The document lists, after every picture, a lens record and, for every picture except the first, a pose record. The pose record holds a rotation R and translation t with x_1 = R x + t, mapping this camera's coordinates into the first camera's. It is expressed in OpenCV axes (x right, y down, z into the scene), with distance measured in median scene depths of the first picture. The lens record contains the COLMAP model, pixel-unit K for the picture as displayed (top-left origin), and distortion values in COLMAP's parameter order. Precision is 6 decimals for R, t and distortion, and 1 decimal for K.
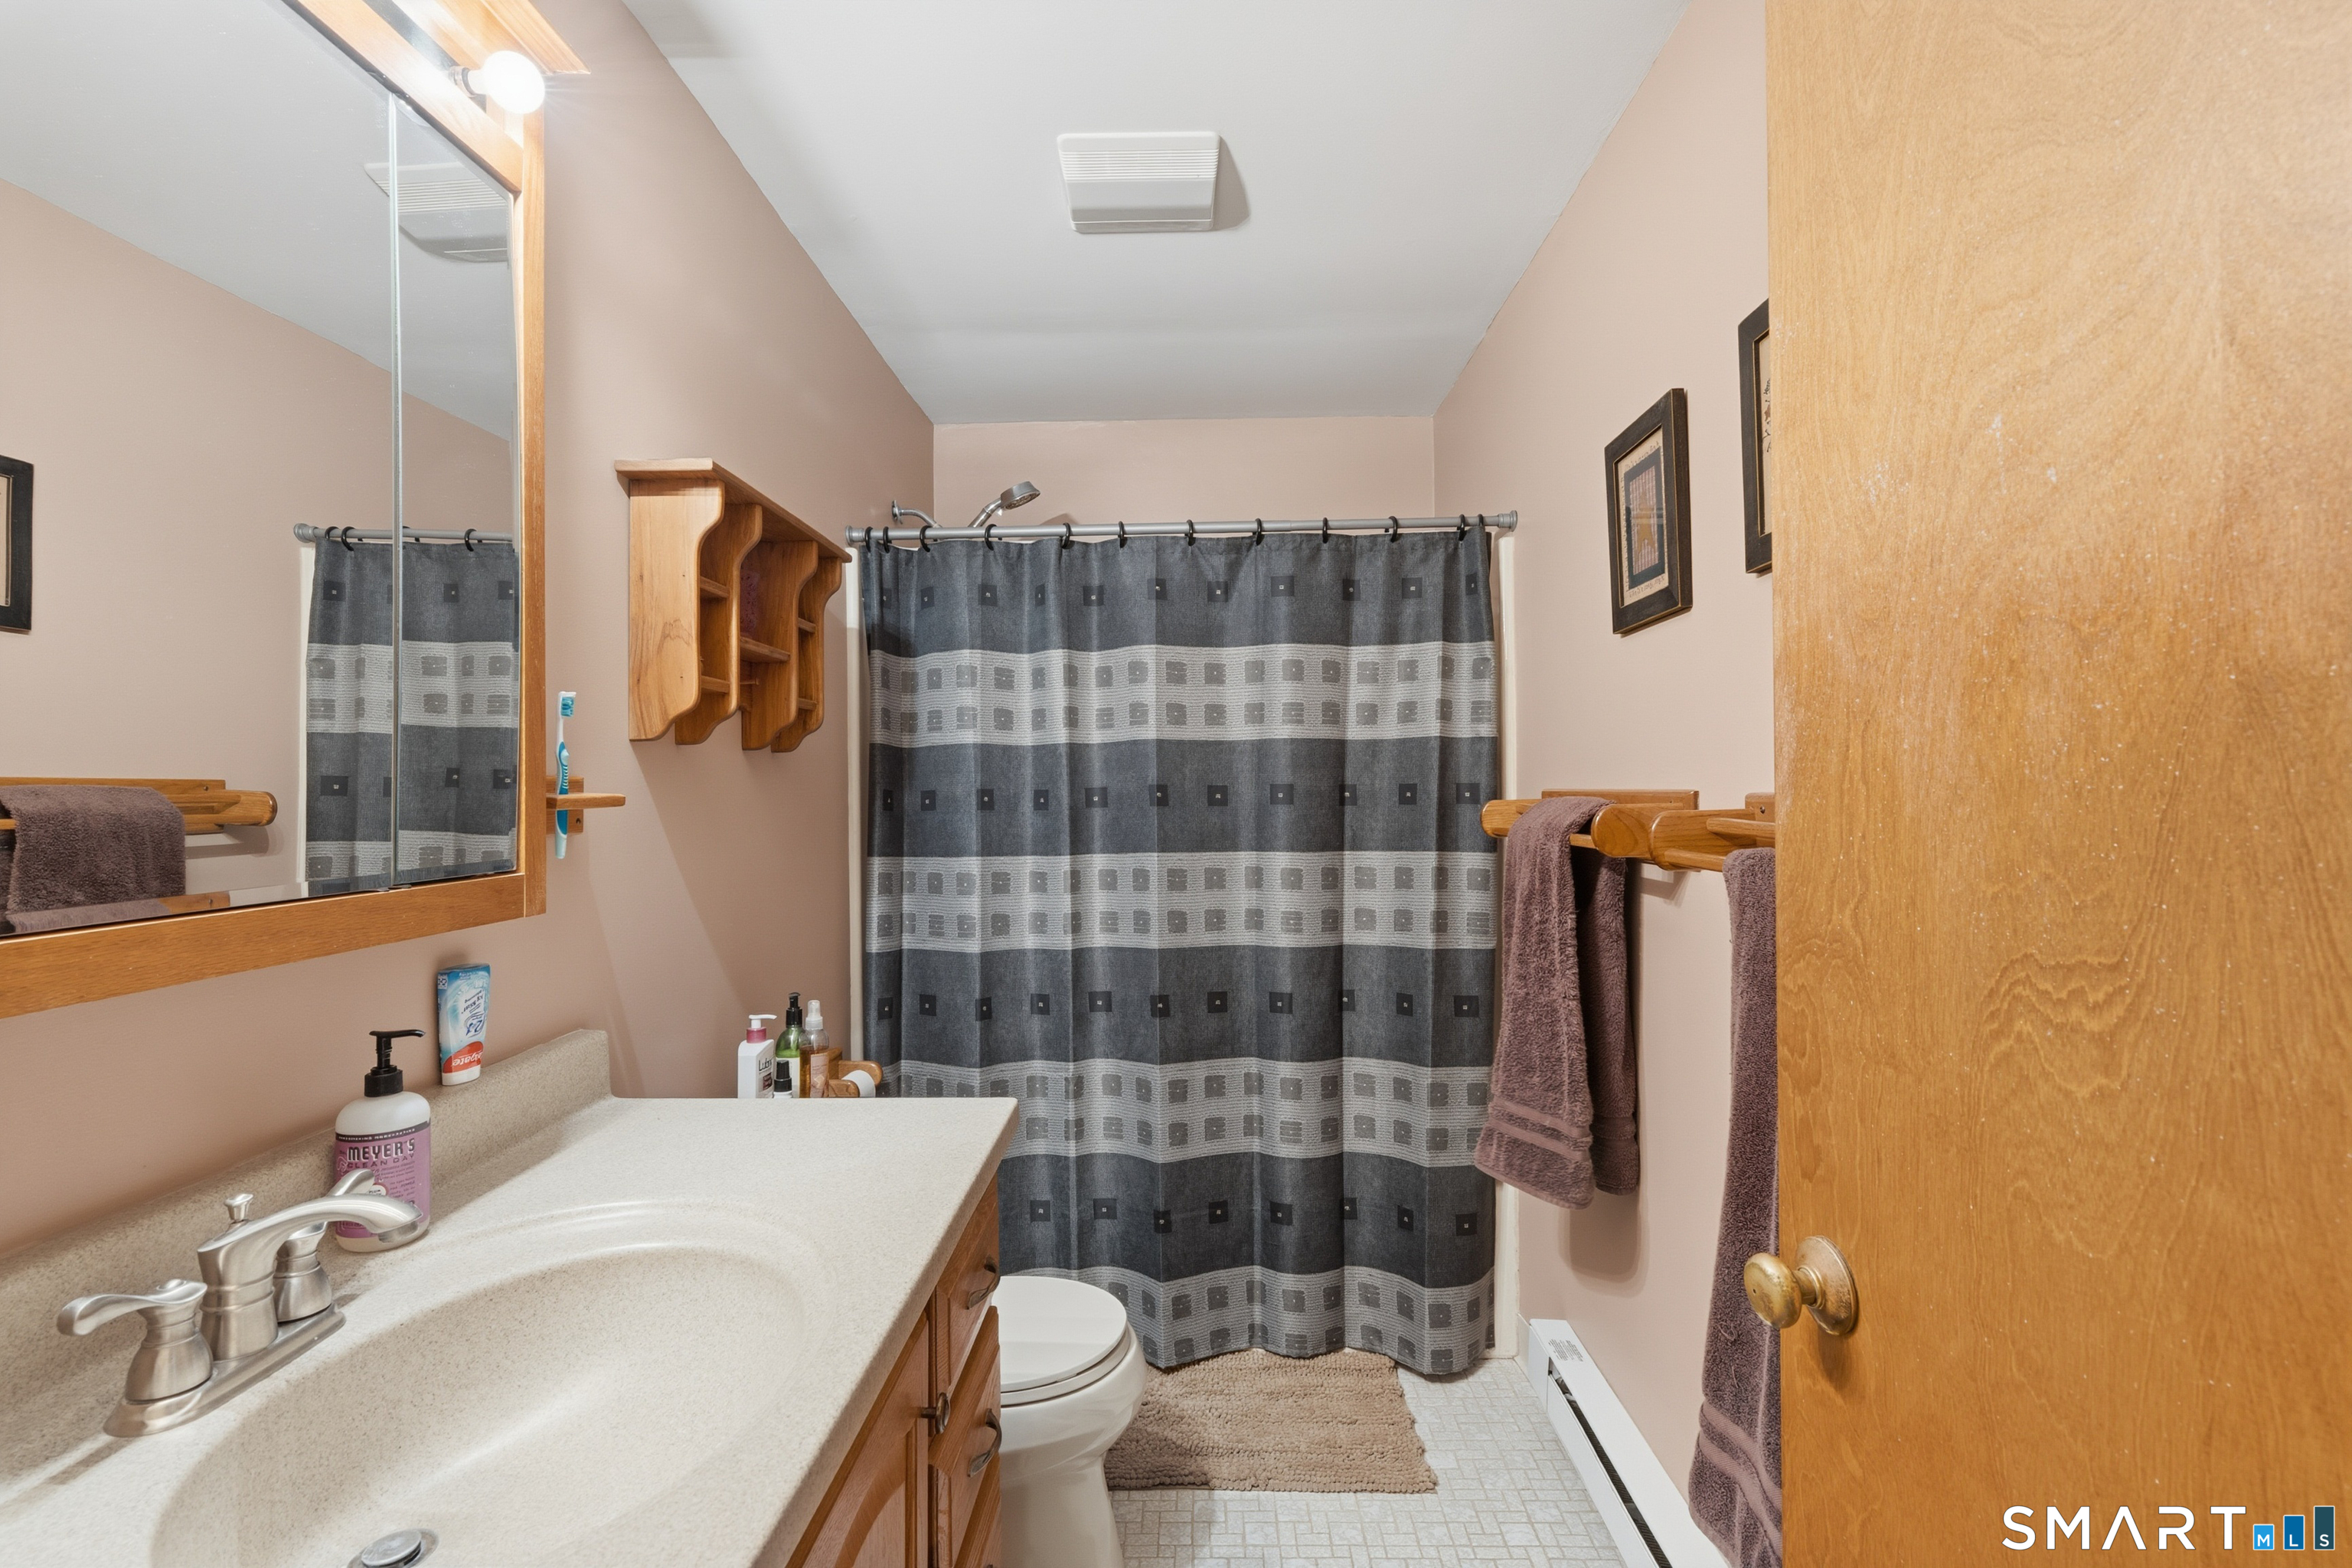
lens RADIAL K [[1080.9, 0, 1176.0], [0, 1080.9, 784.0], [0, 0, 1]] dist [-0.003878, 0.001107]
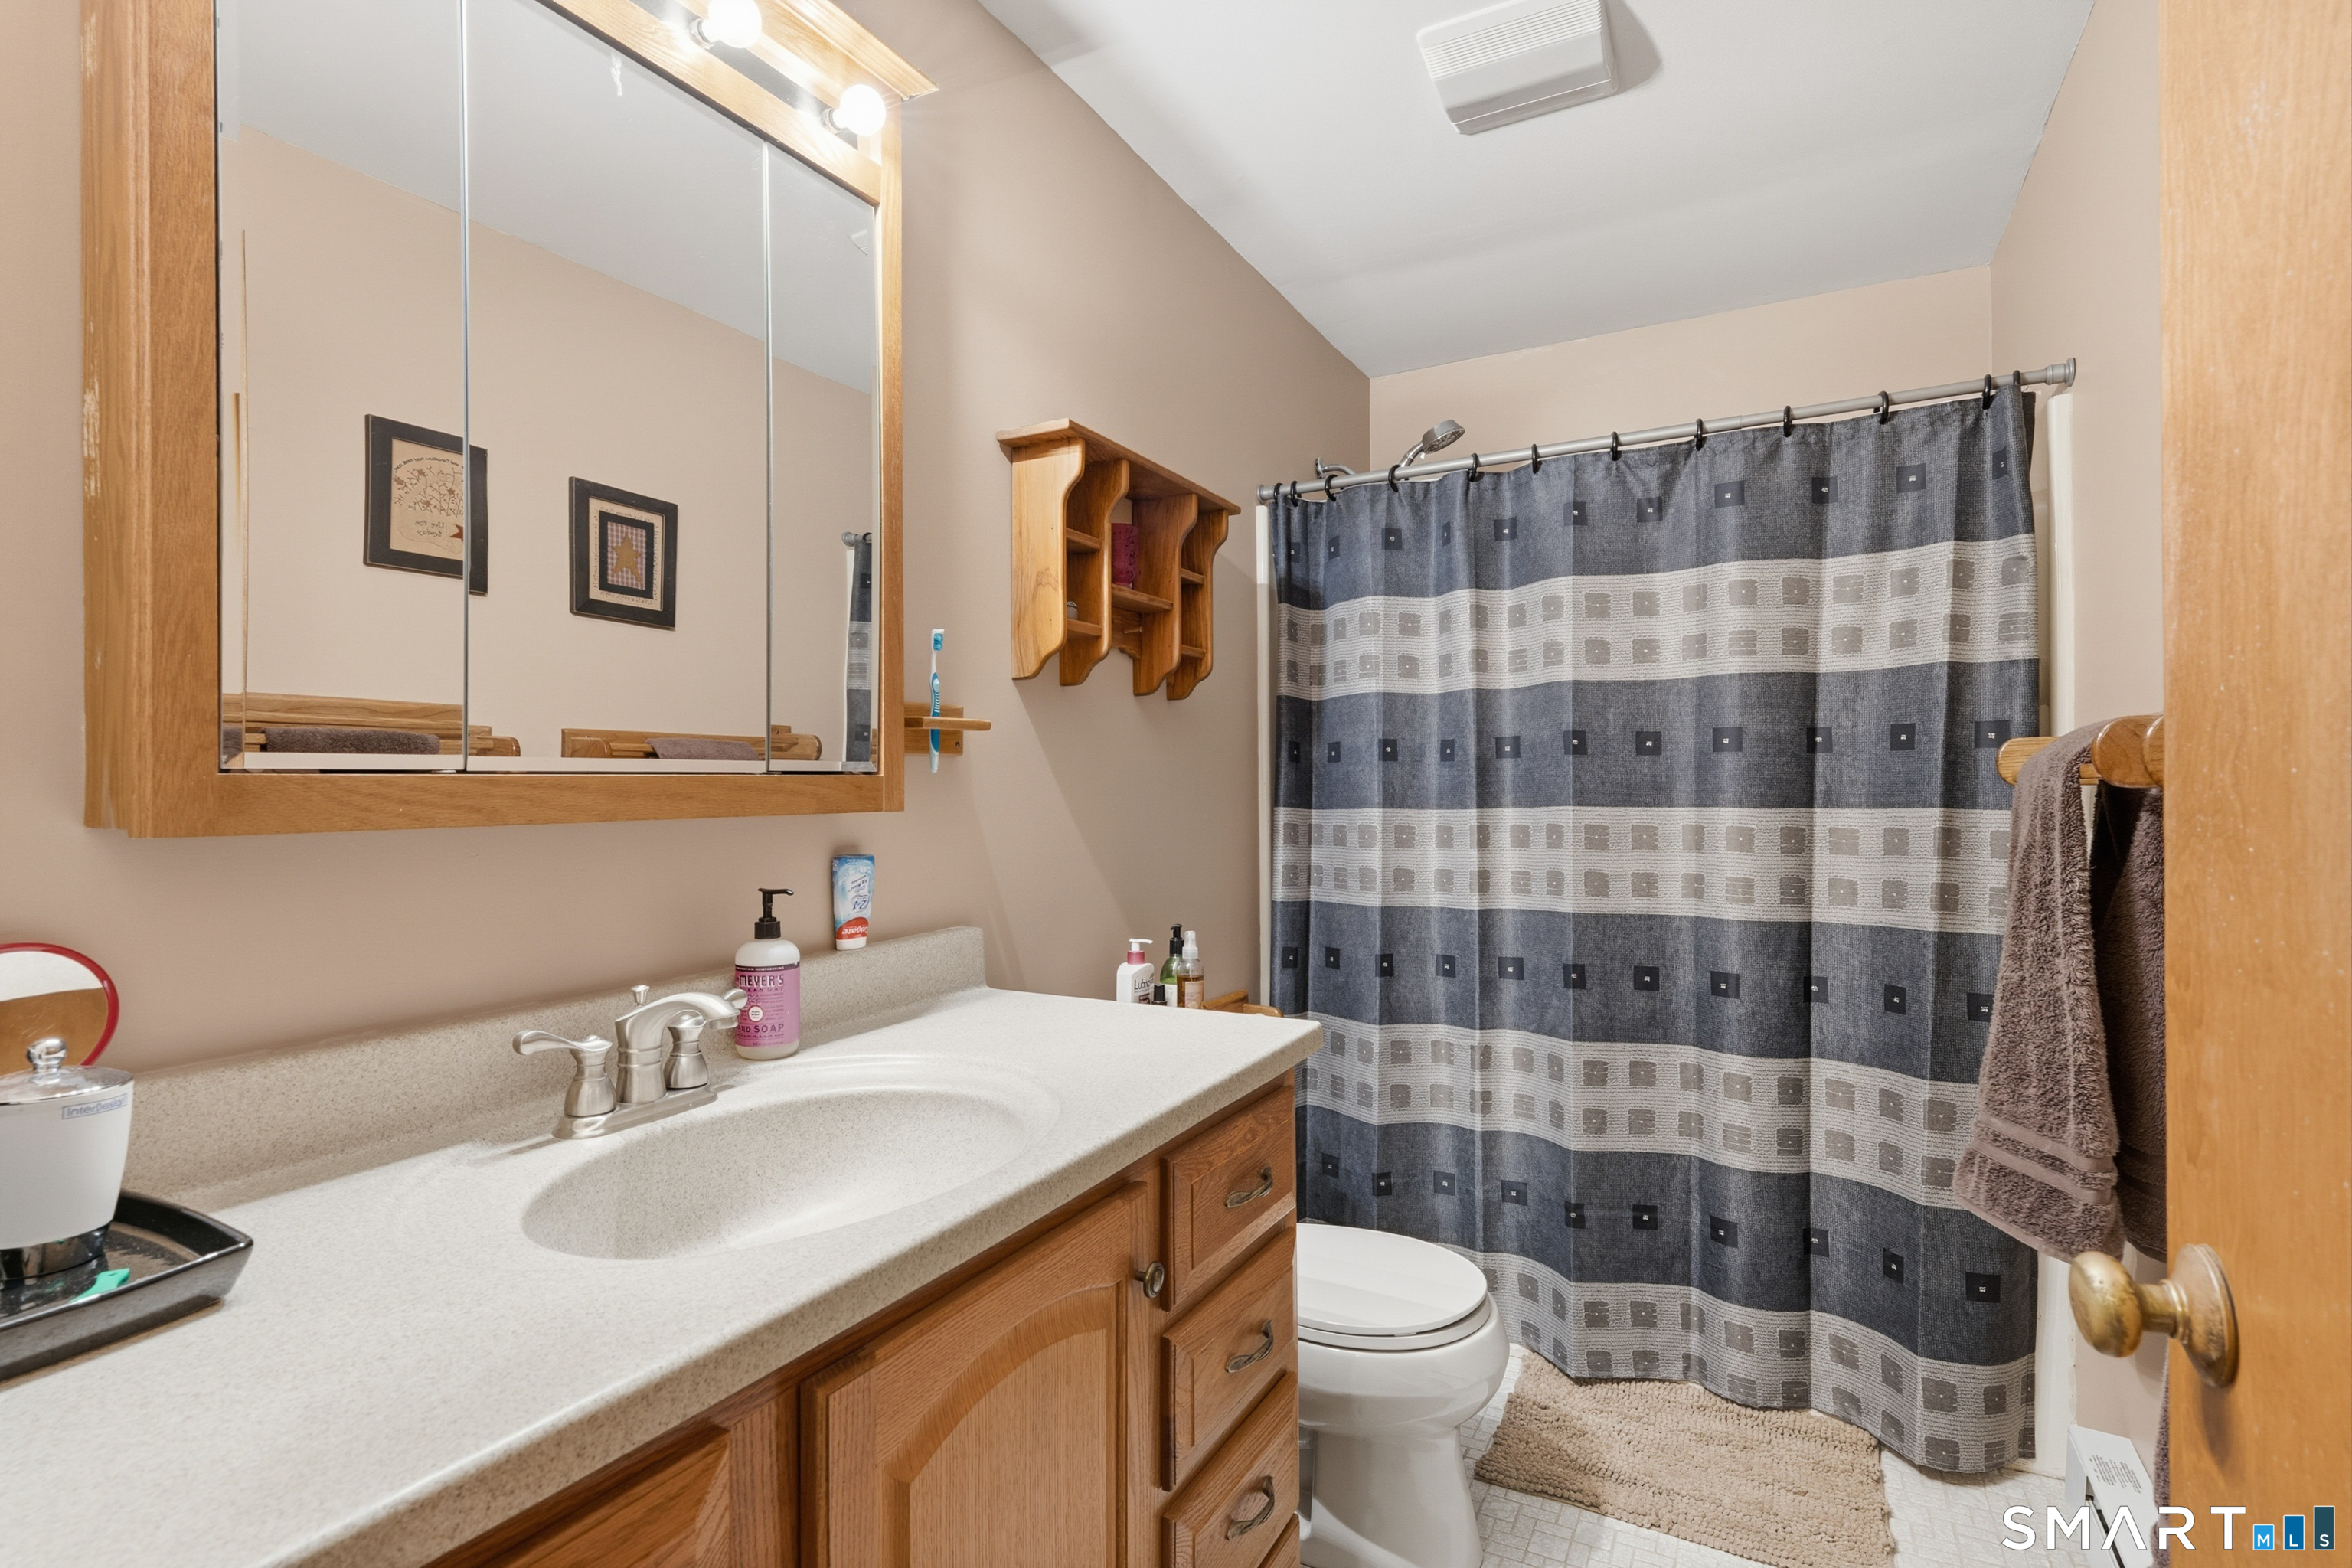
lens RADIAL K [[1119.6, 0, 1179.8], [0, 1119.6, 781.8], [0, 0, 1]] dist [-0.001410, 0.000917]
pose [[0.890636, 0.001929, -0.454713, 0.114670], [0.000093, 0.999990, 0.004425, 0.038719], [0.454717, -0.003984, 0.890627, 0.020918]]
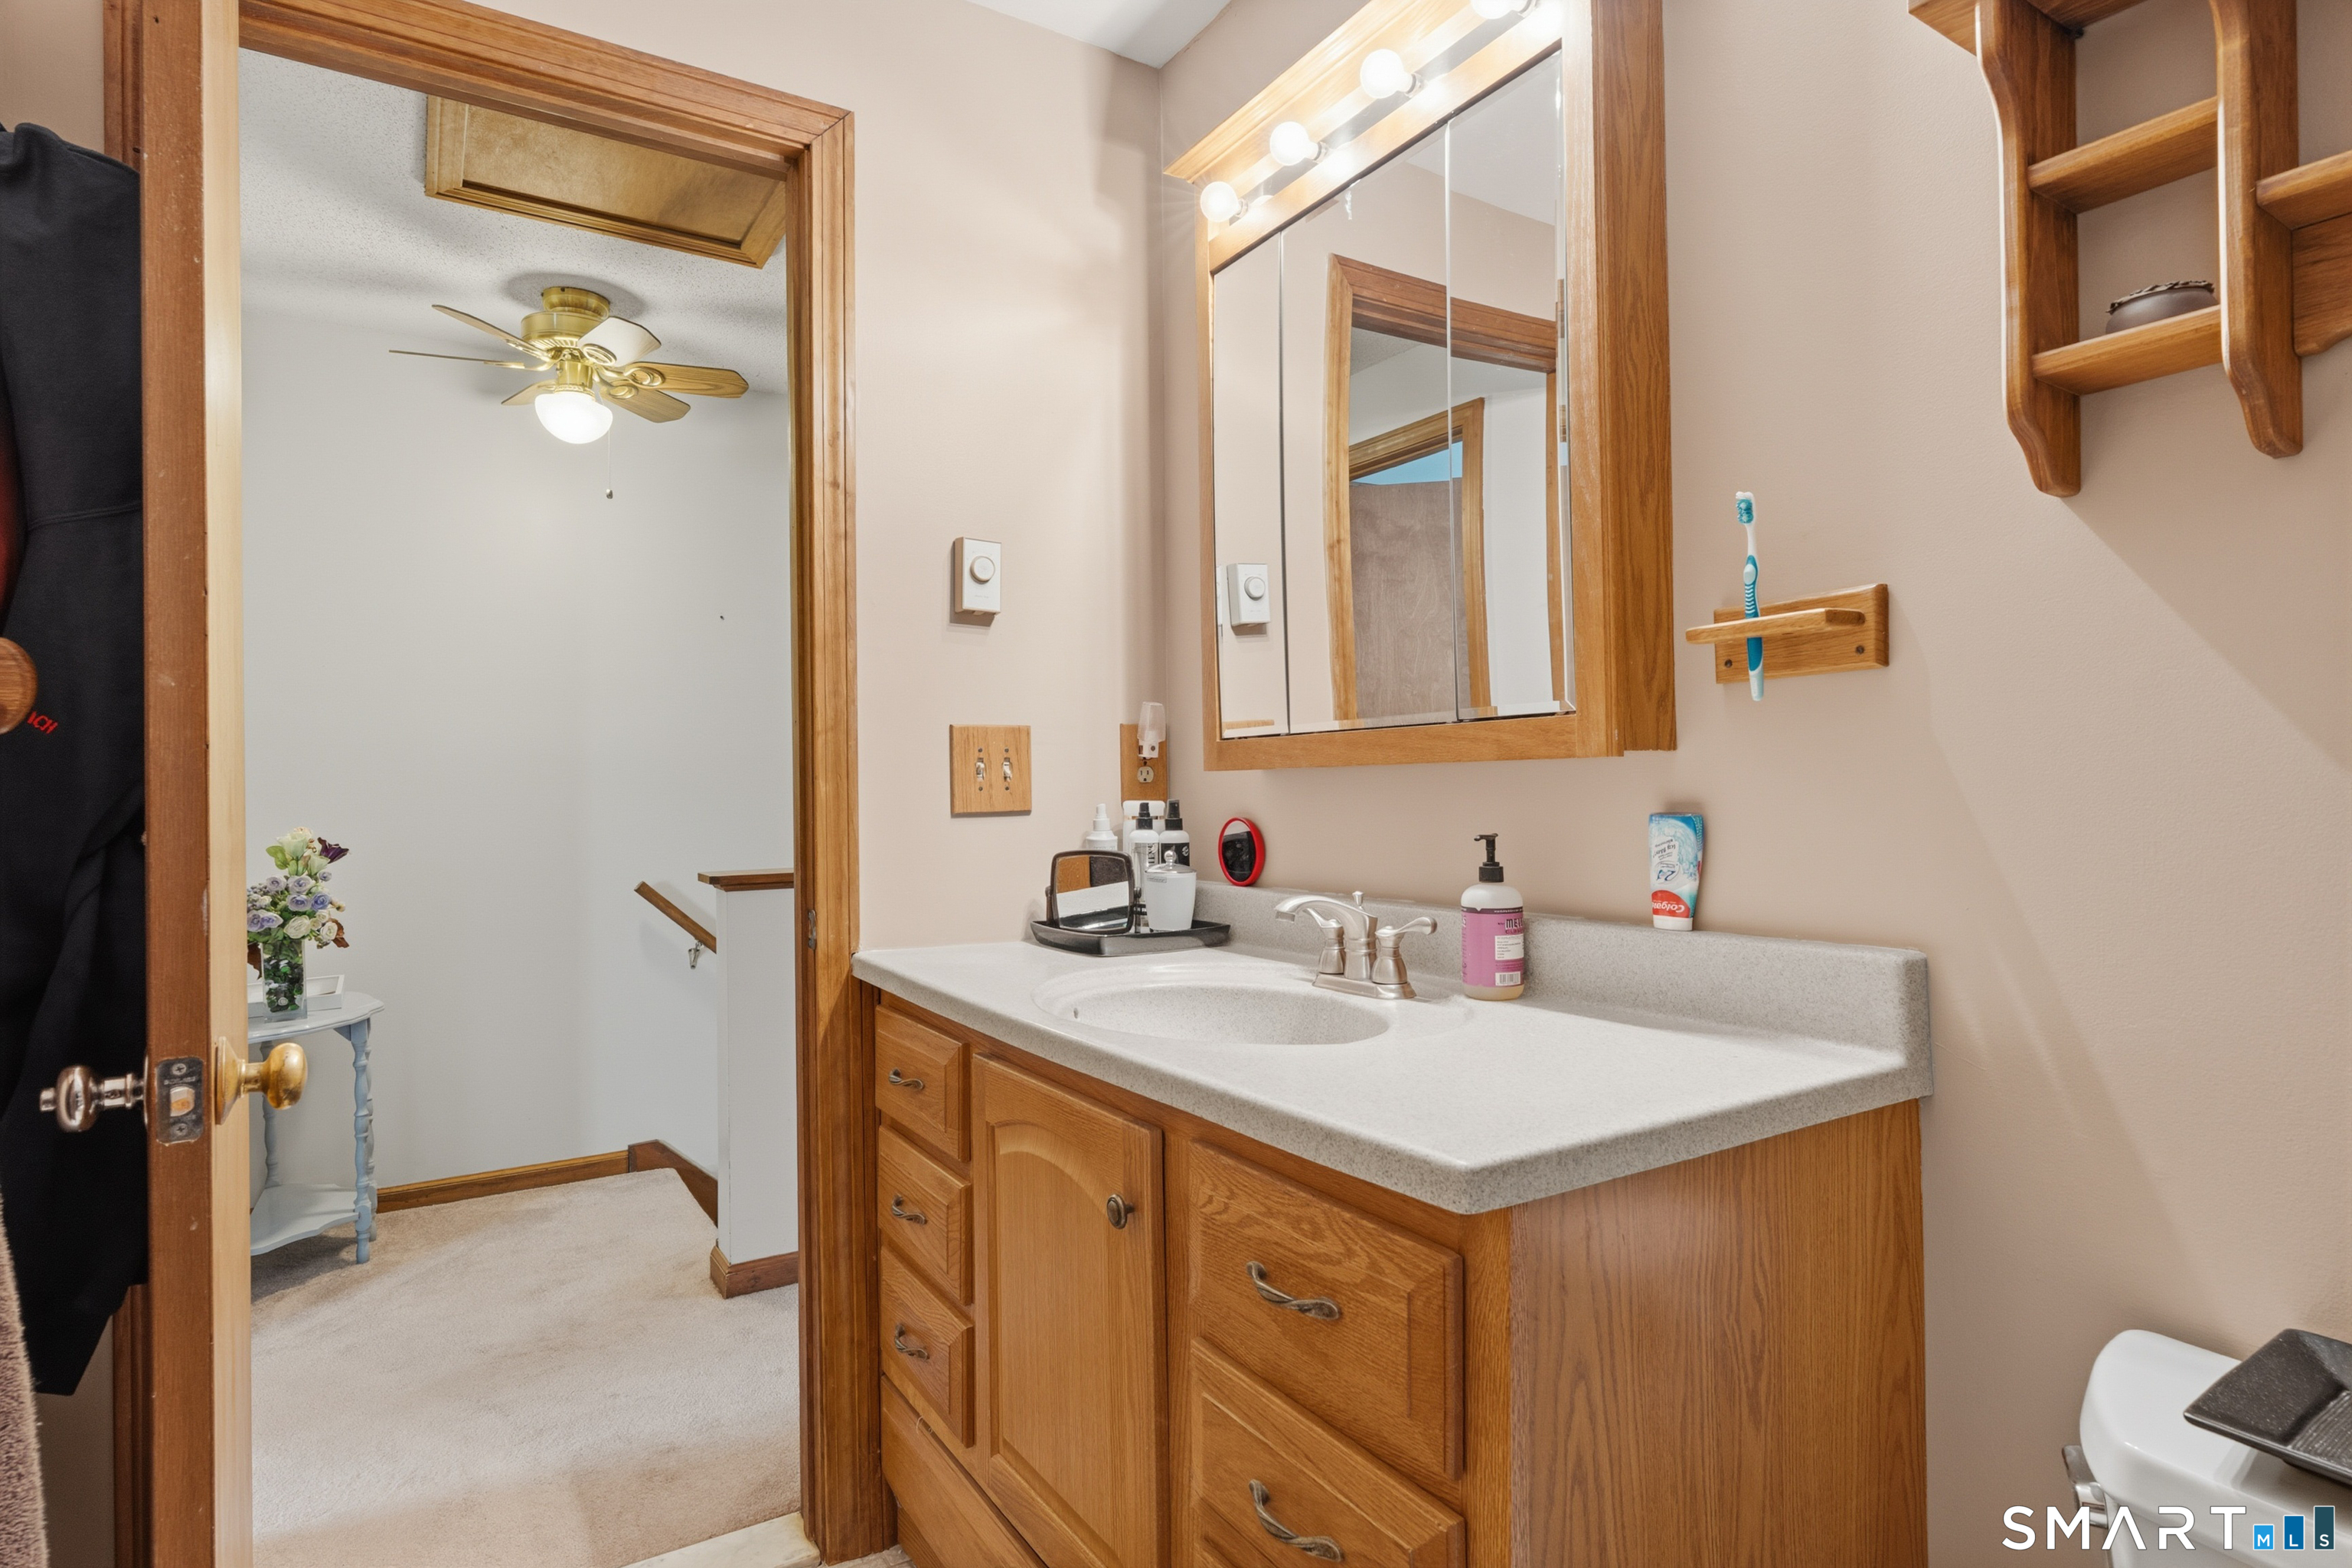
lens RADIAL K [[1246.2, 0, 1176.0], [0, 1246.2, 784.0], [0, 0, 1]] dist [-0.002906, -0.000307]
pose [[-0.835401, 0.013381, -0.549478, 0.155906], [0.018780, 0.999815, -0.004205, 0.066337], [0.549320, -0.013832, -0.835497, 0.801869]]
